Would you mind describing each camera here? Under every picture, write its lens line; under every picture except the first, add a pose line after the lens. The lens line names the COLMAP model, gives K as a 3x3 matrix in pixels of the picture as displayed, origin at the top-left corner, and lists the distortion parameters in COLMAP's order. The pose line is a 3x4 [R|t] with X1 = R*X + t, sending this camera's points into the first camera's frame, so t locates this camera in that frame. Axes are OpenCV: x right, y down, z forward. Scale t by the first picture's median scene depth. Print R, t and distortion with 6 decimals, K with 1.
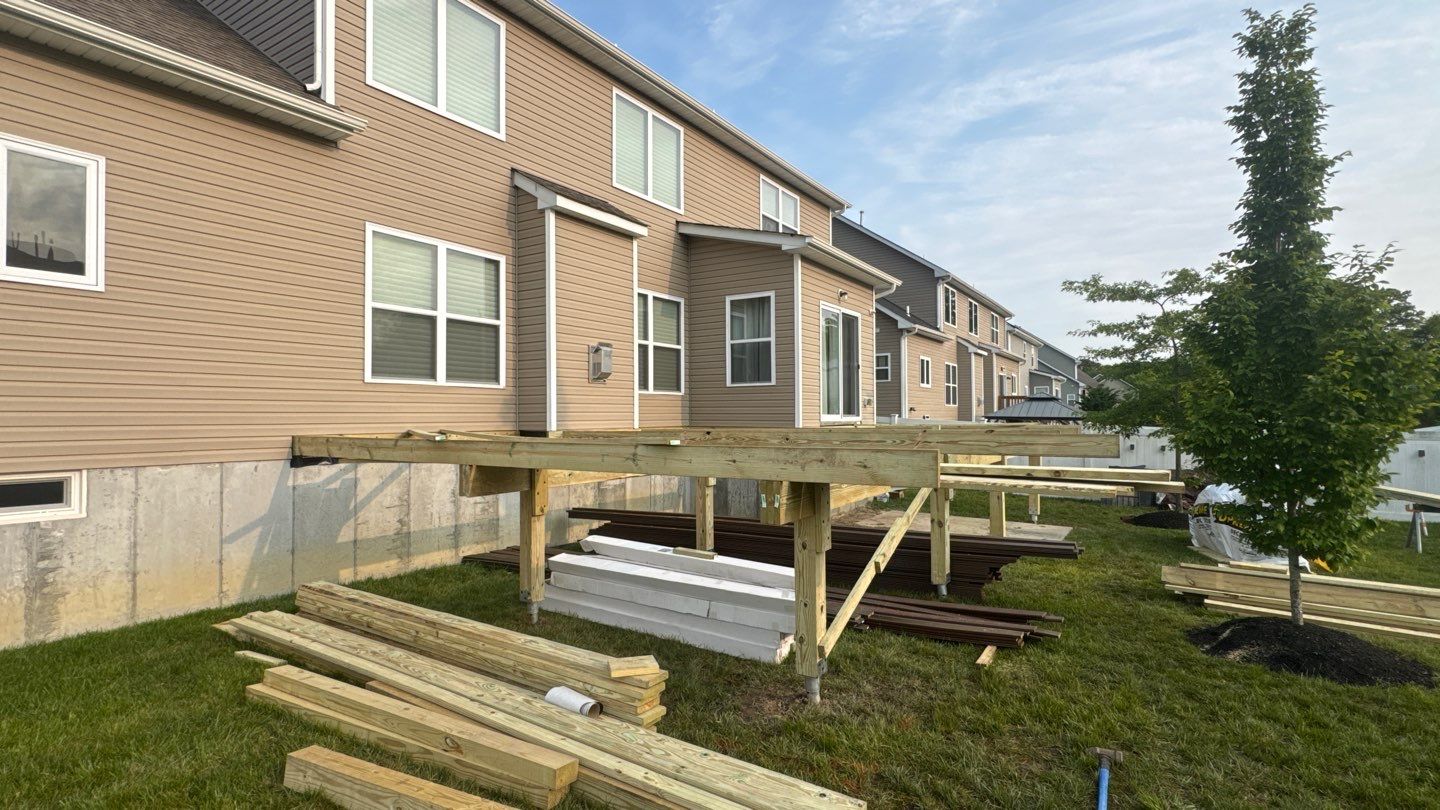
lens RADIAL K [[693.6, 0, 720.0], [0, 693.6, 405.0], [0, 0, 1]] dist [0.000166, -0.000634]
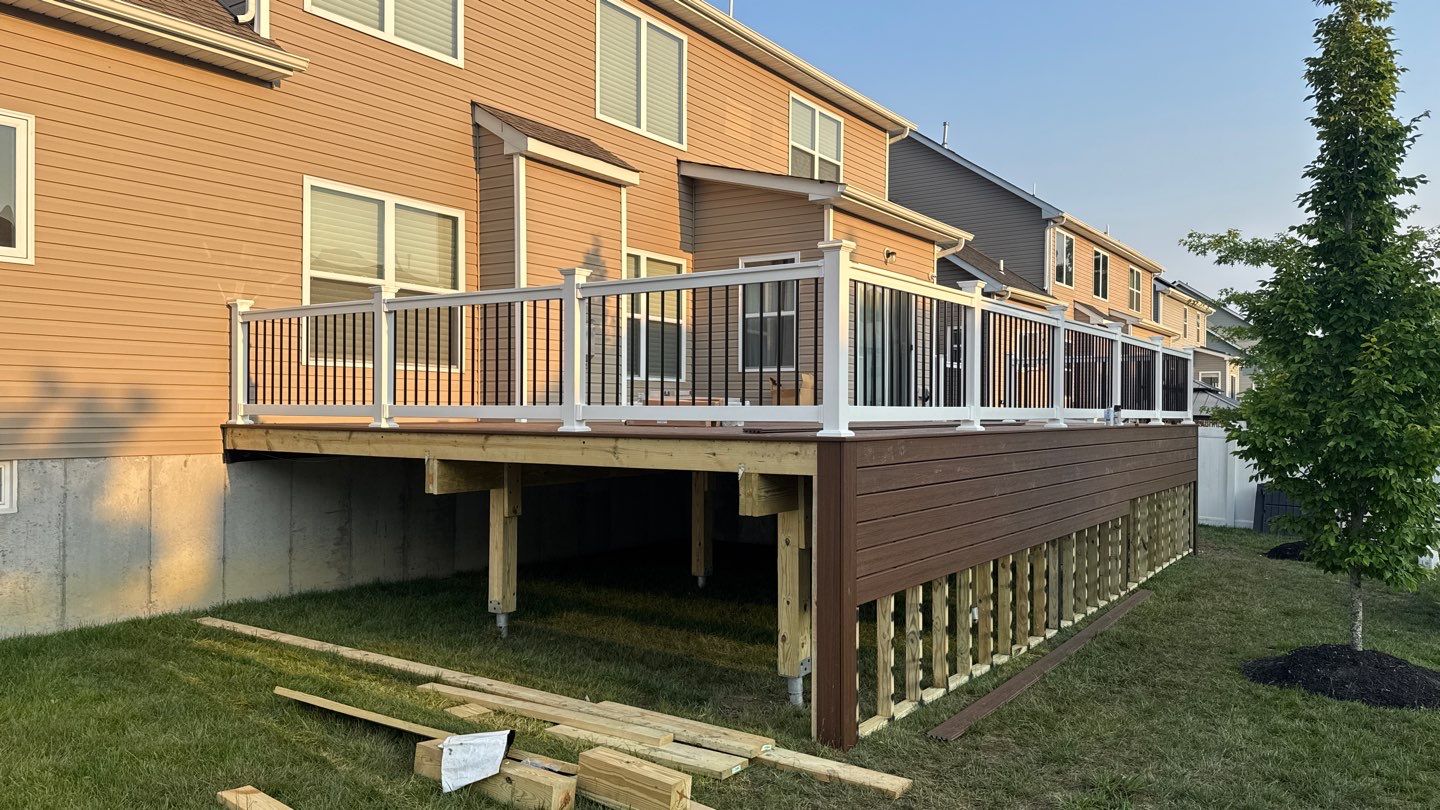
lens RADIAL K [[1010.9, 0, 727.3], [0, 1010.9, 413.3], [0, 0, 1]] dist [0.129518, -0.154436]
pose [[0.999656, 0.010686, -0.023956, 0.038599], [-0.010194, 0.999736, 0.020573, -0.004713], [0.024169, -0.020321, 0.999501, -0.248066]]
